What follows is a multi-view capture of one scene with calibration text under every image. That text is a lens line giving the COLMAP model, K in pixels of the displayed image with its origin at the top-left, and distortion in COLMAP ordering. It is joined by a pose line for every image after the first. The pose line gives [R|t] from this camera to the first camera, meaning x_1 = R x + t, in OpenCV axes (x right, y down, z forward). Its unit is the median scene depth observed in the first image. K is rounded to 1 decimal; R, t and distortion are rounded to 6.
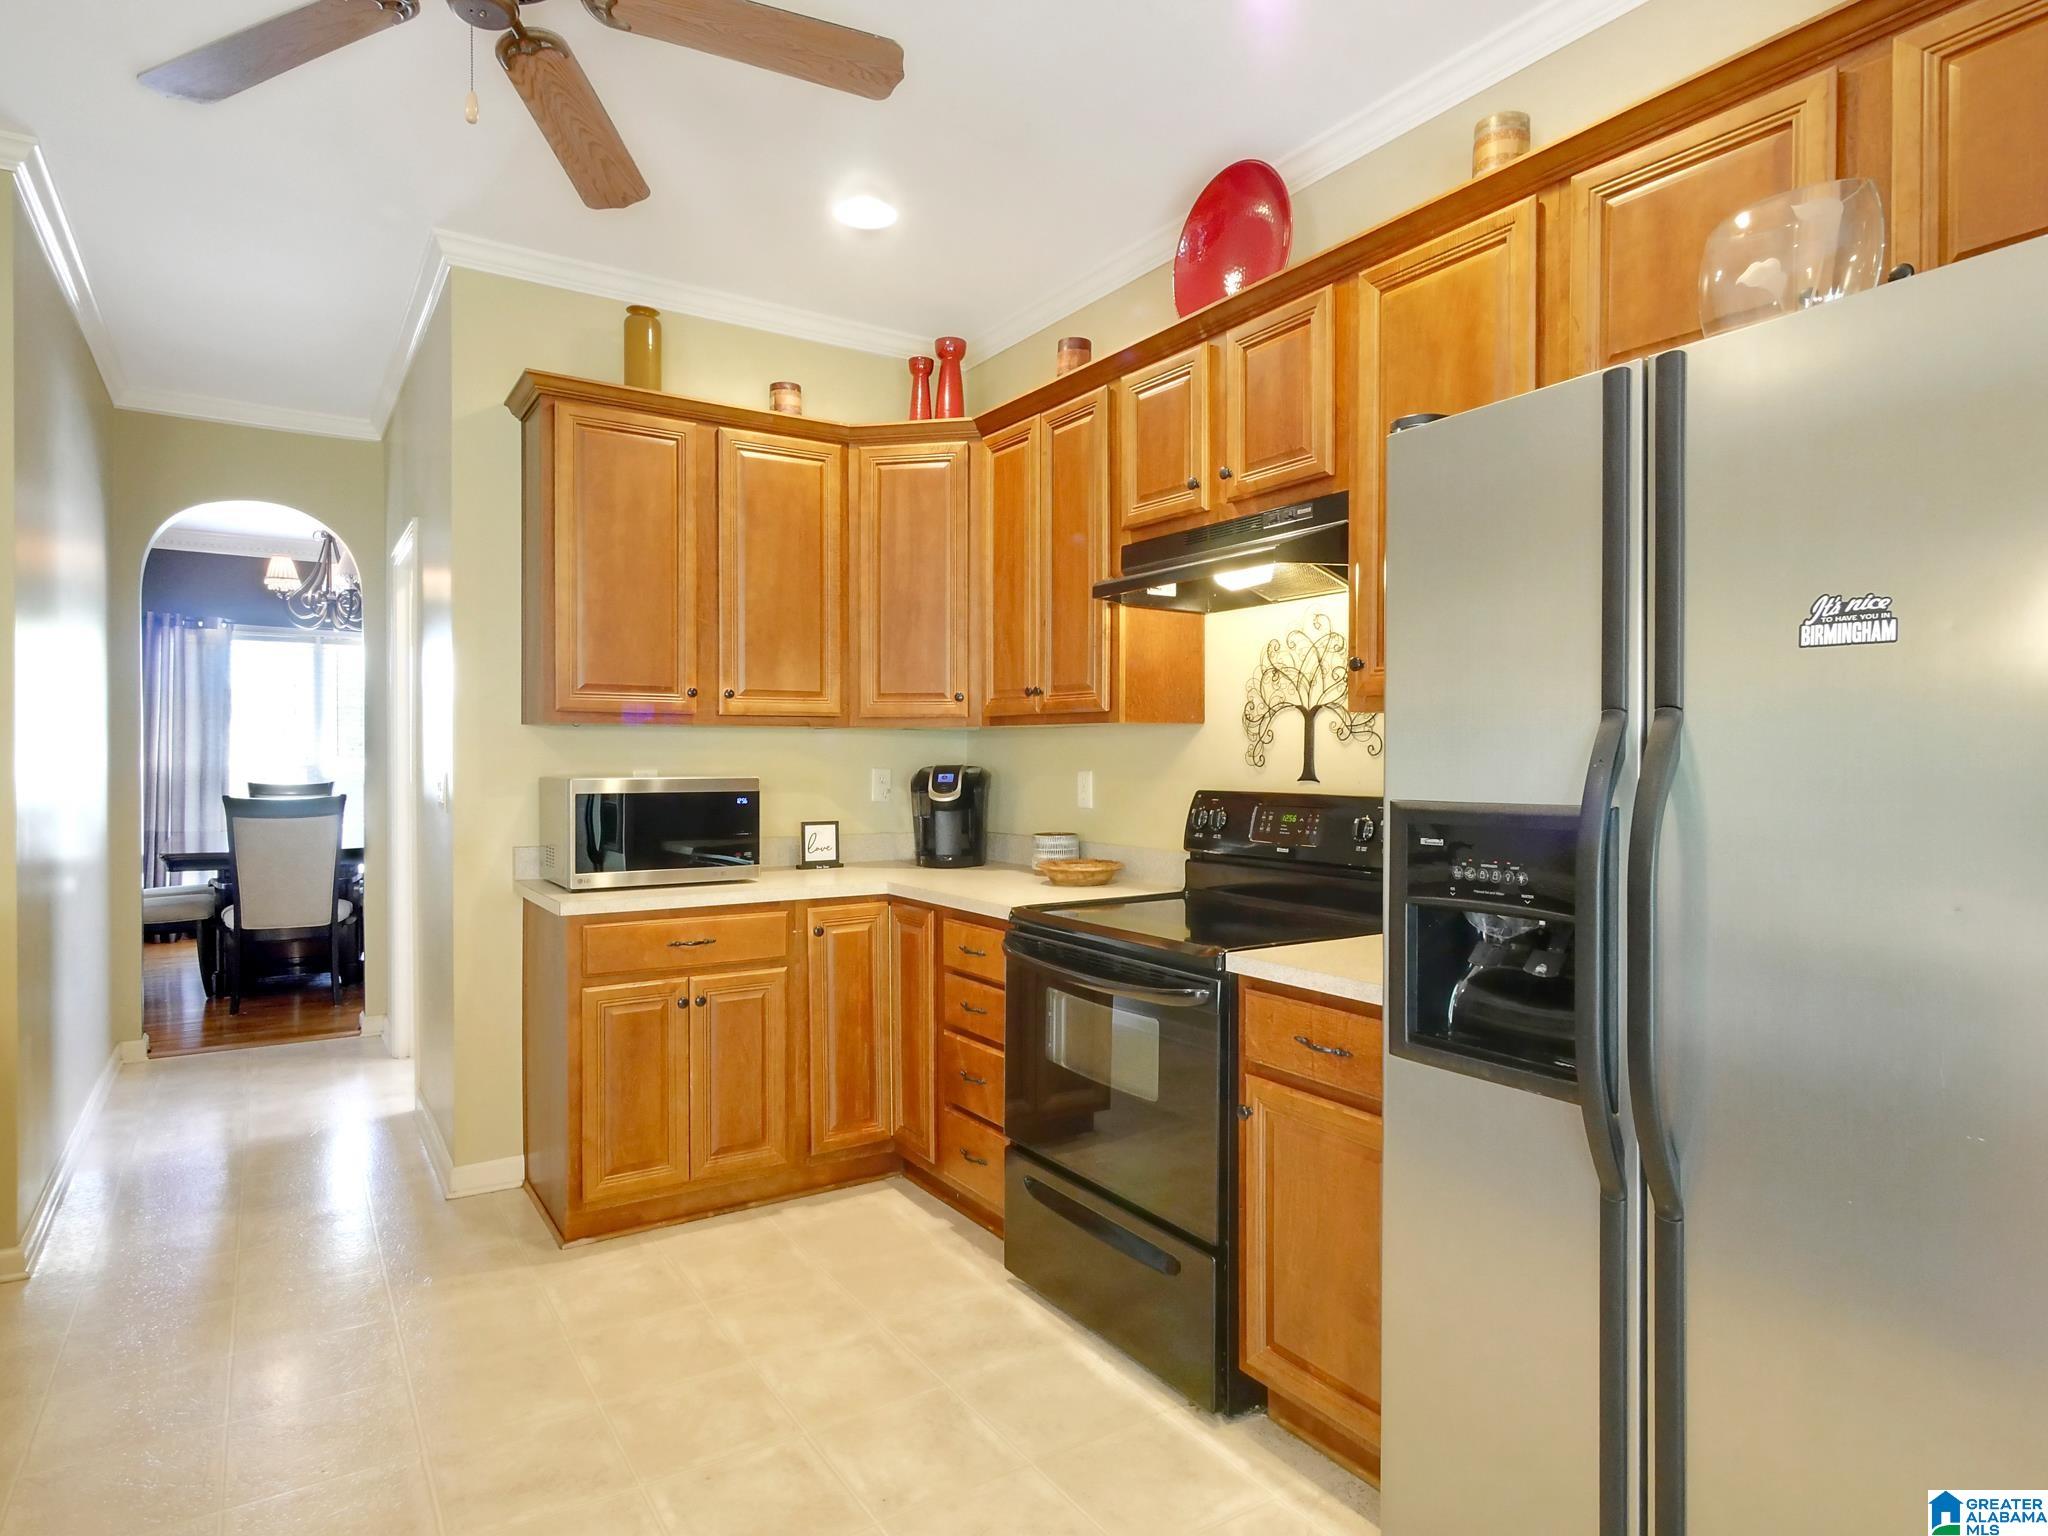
lens RADIAL K [[1159.1, 0, 1021.4], [0, 1159.1, 762.5], [0, 0, 1]] dist [0.001259, -0.000232]
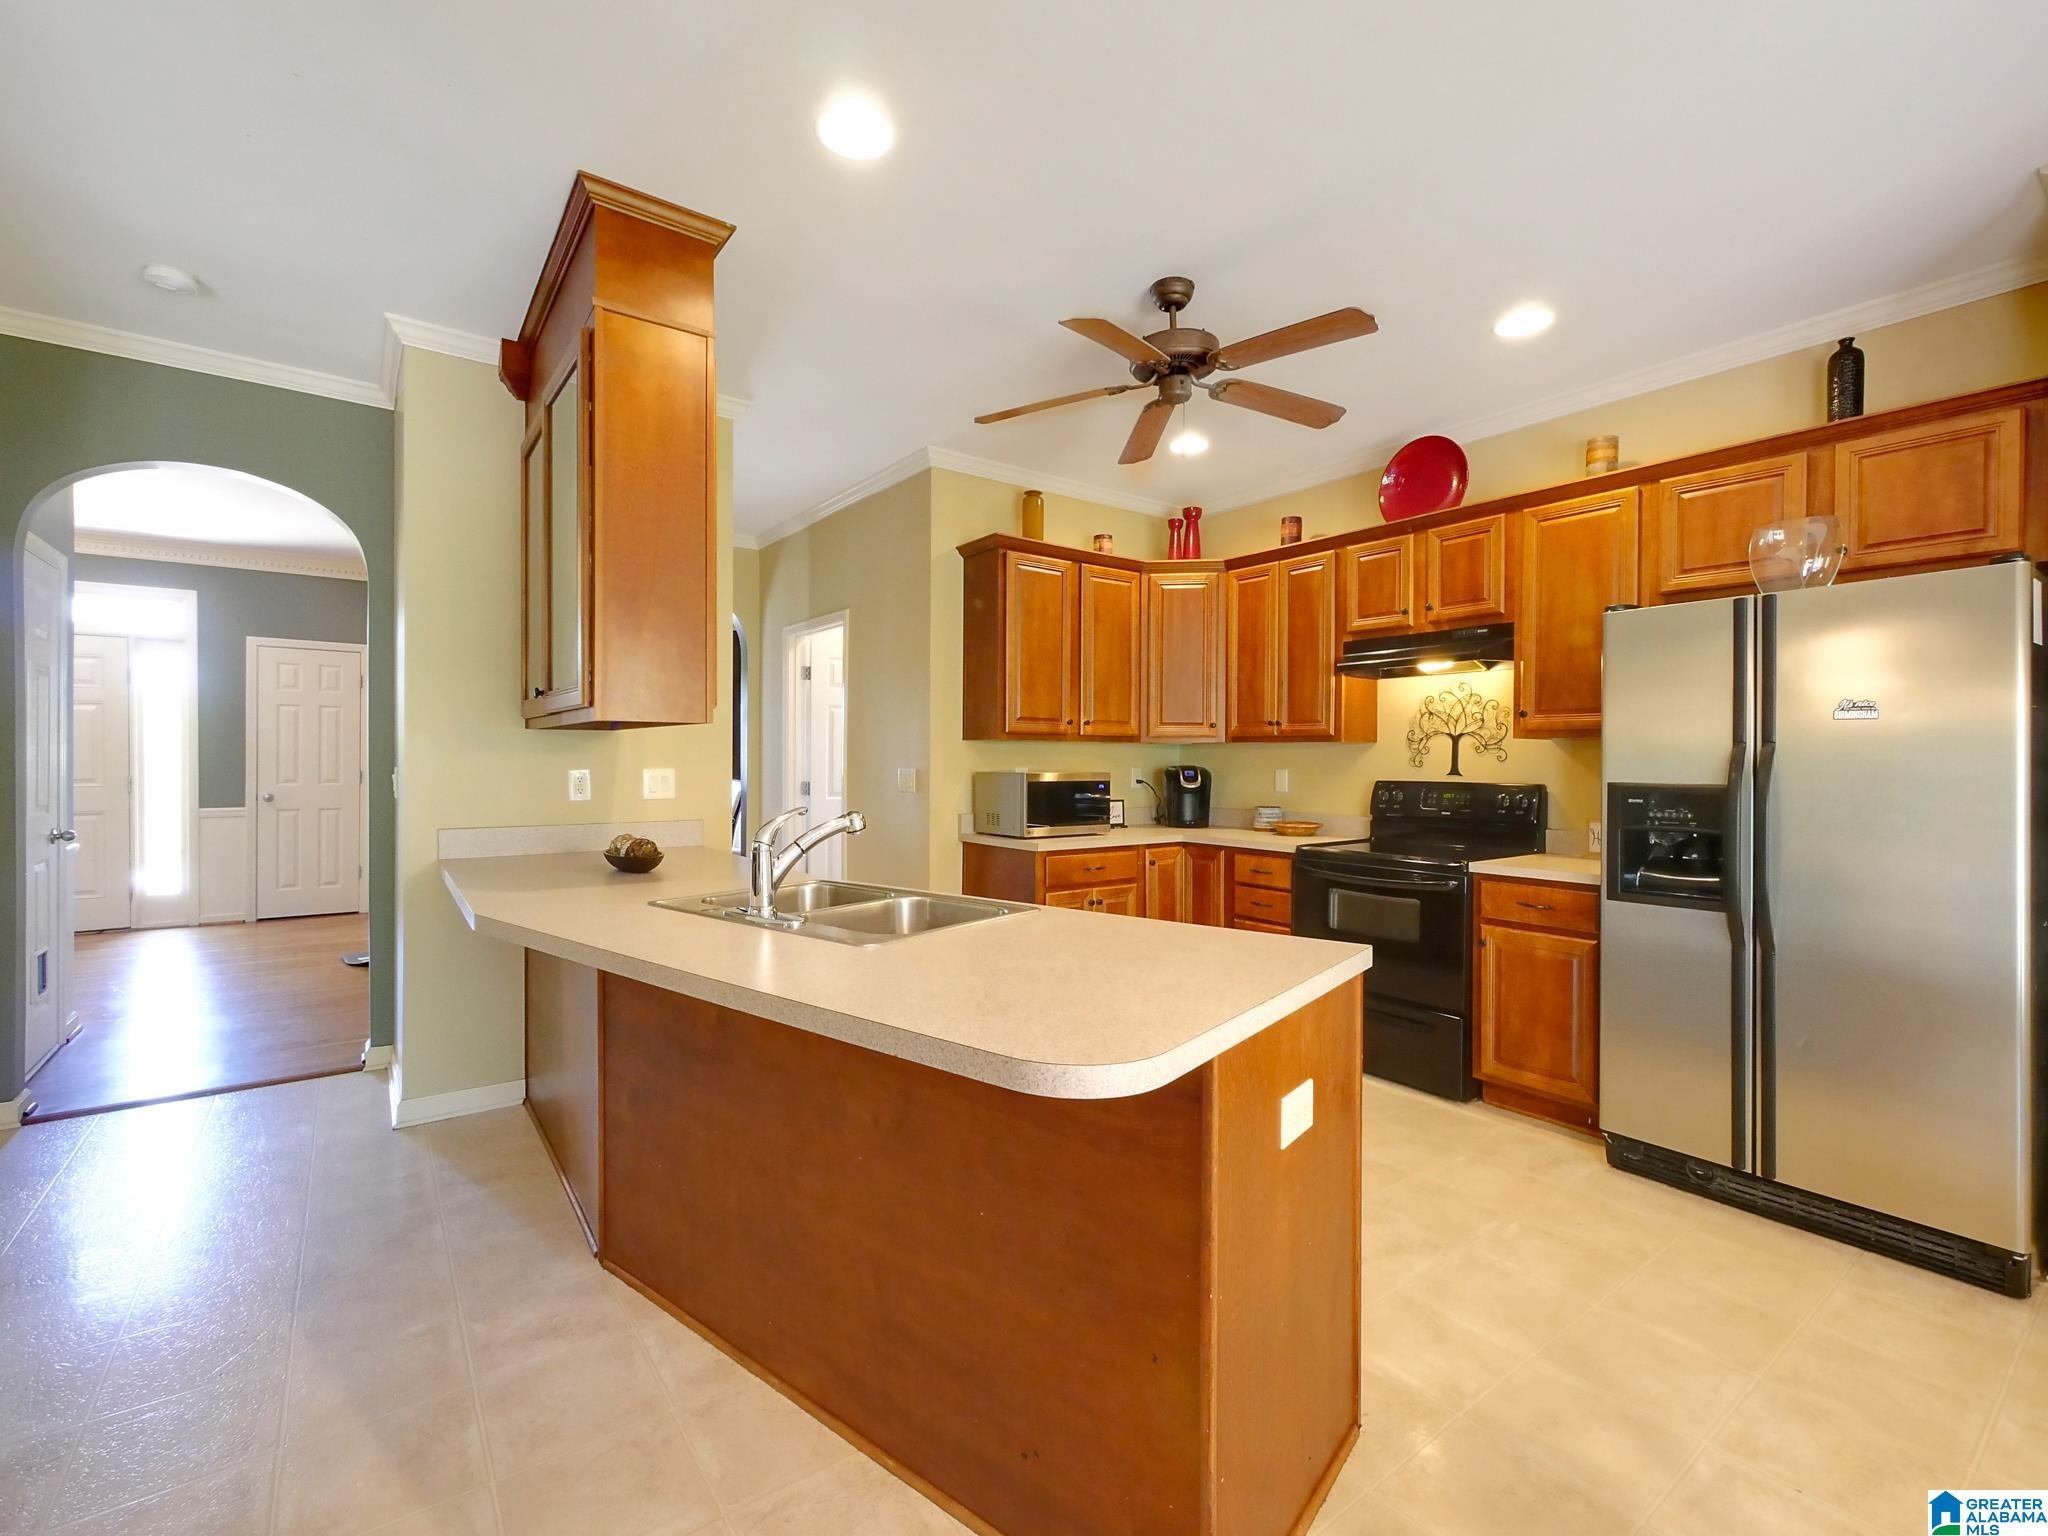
lens RADIAL K [[900.9, 0, 1026.2], [0, 900.9, 763.8], [0, 0, 1]] dist [0.002861, 0.000486]
pose [[0.998205, 0.004209, 0.059742, -0.469061], [-0.004152, 0.999991, -0.001080, 0.002162], [-0.059746, 0.000830, 0.998213, -0.334604]]
